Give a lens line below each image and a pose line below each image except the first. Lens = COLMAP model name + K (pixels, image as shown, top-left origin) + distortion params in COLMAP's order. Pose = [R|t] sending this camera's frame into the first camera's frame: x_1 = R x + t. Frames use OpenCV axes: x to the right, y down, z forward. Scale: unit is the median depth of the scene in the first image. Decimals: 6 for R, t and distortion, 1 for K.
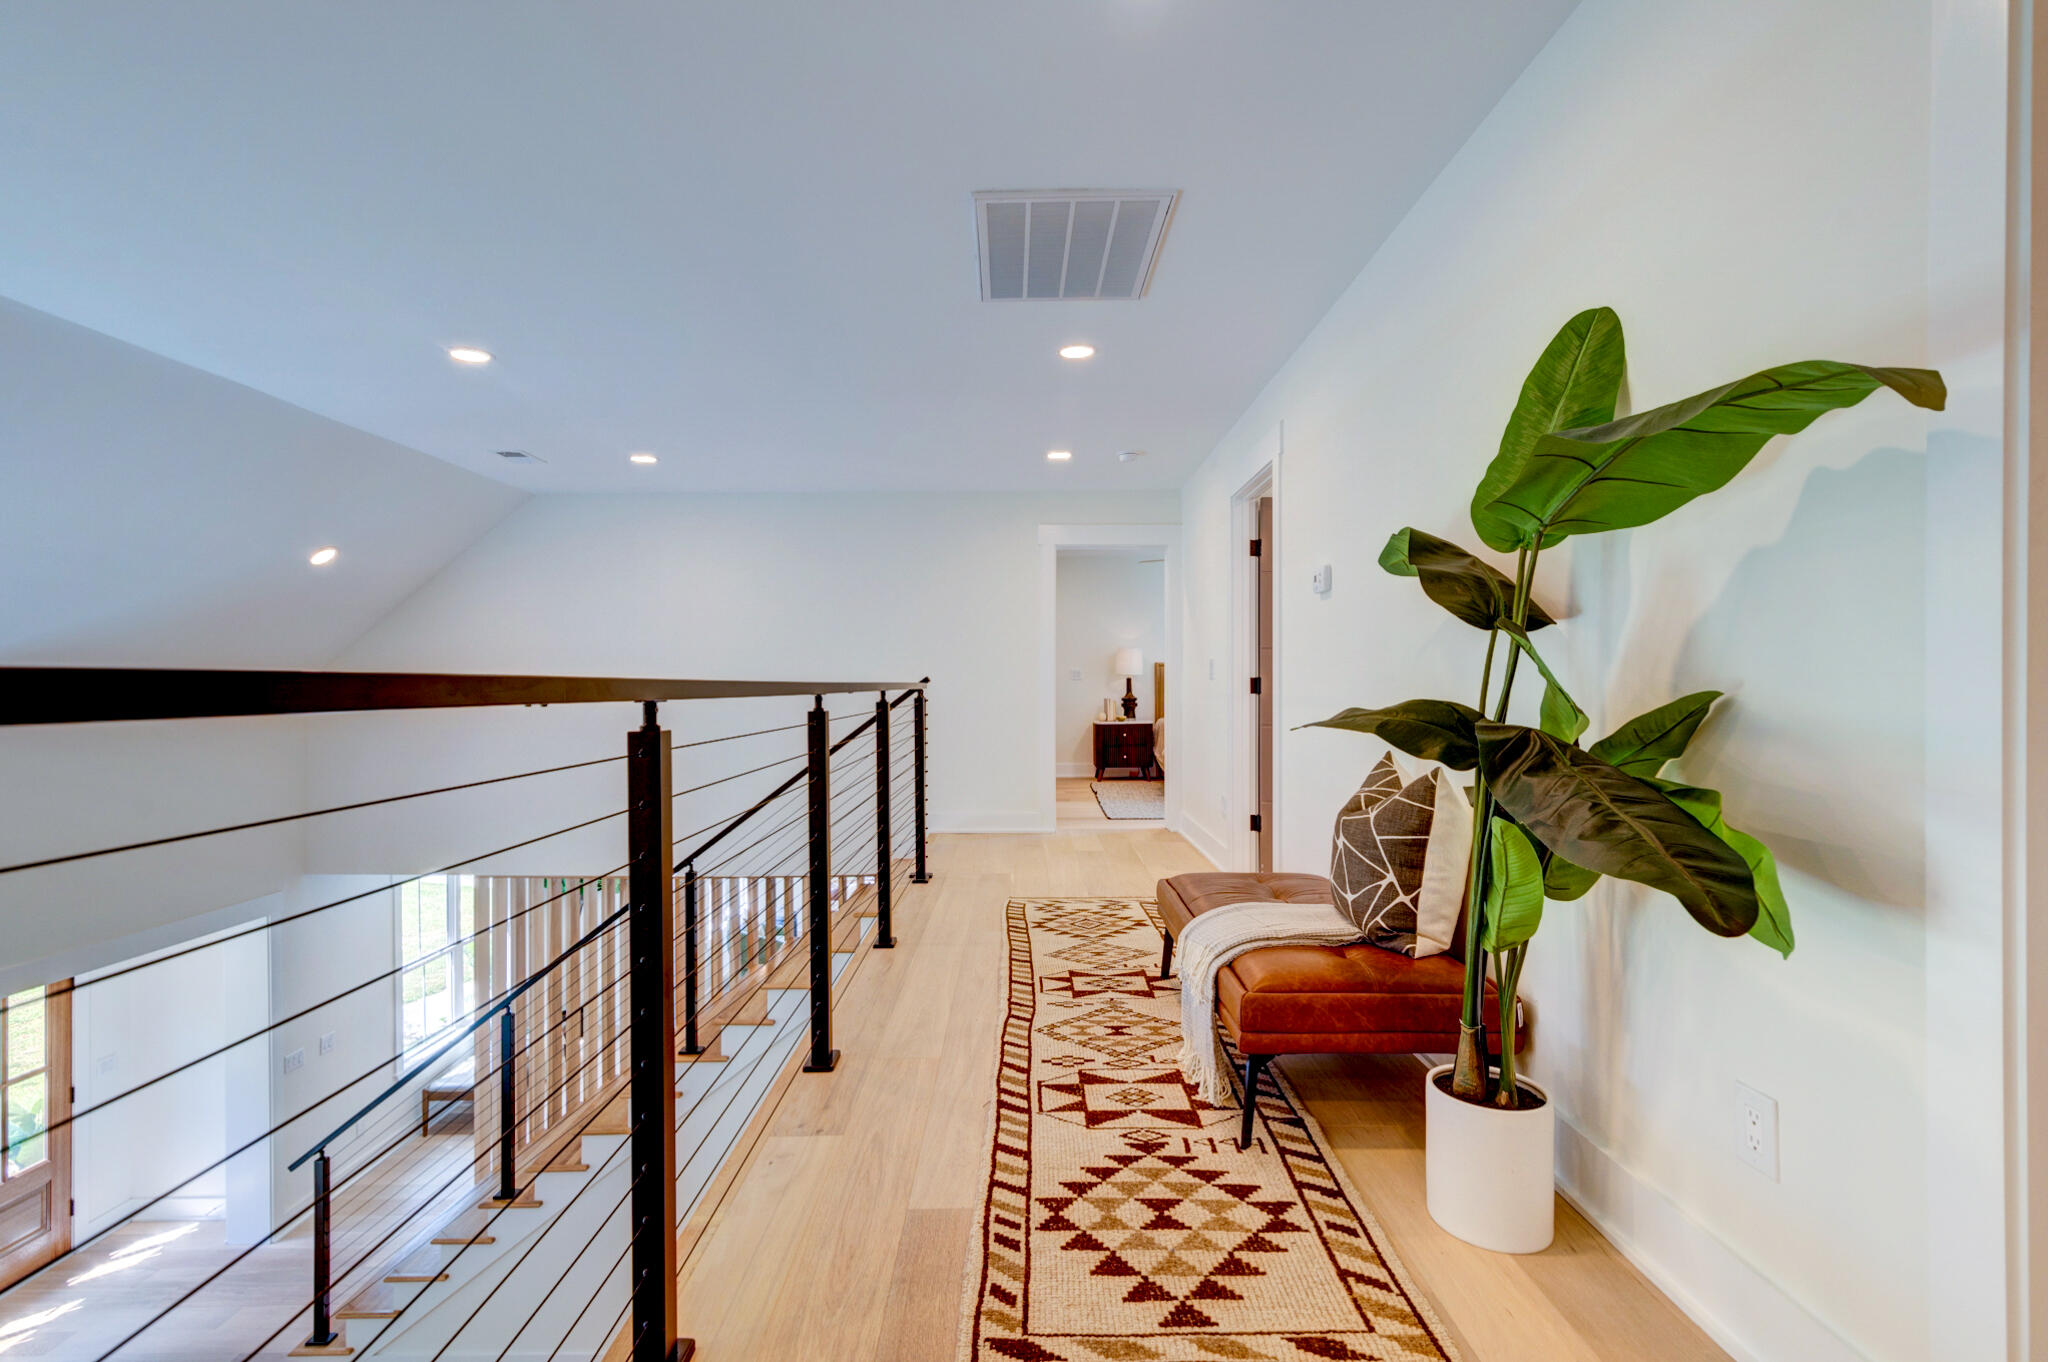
lens RADIAL K [[928.3, 0, 1022.0], [0, 928.3, 691.5], [0, 0, 1]] dist [0.006105, 0.000825]
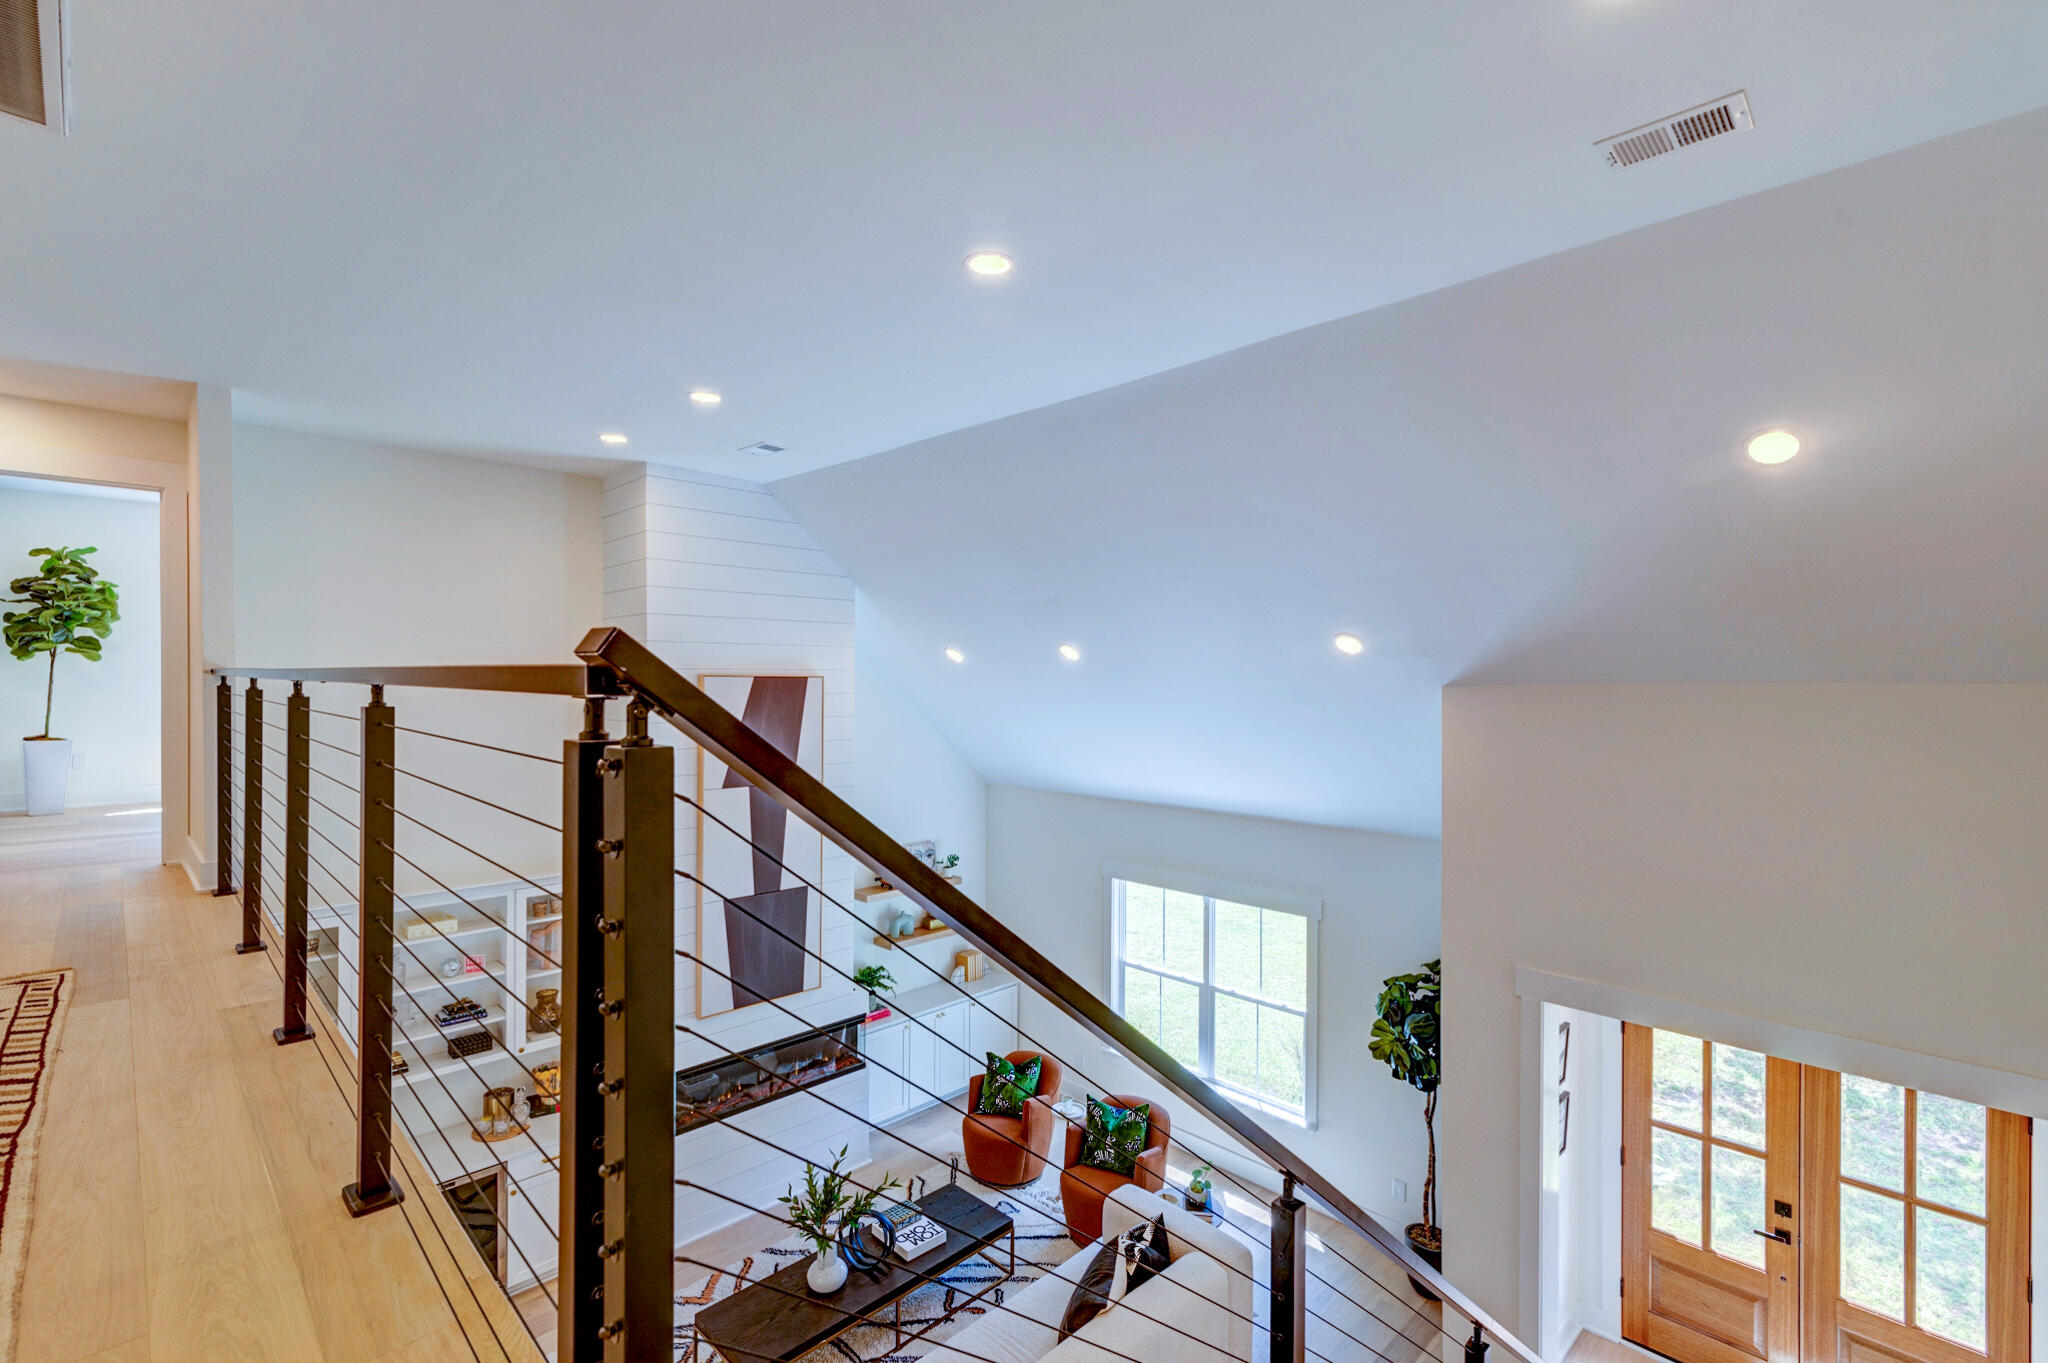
lens RADIAL K [[928.3, 0, 1021.5], [0, 928.3, 688.9], [0, 0, 1]] dist [0.006105, 0.000825]
pose [[-0.717974, -0.001143, -0.696069, -0.087557], [-0.002063, 0.999998, 0.000485, 0.013013], [0.696067, 0.001784, -0.717974, 2.655877]]
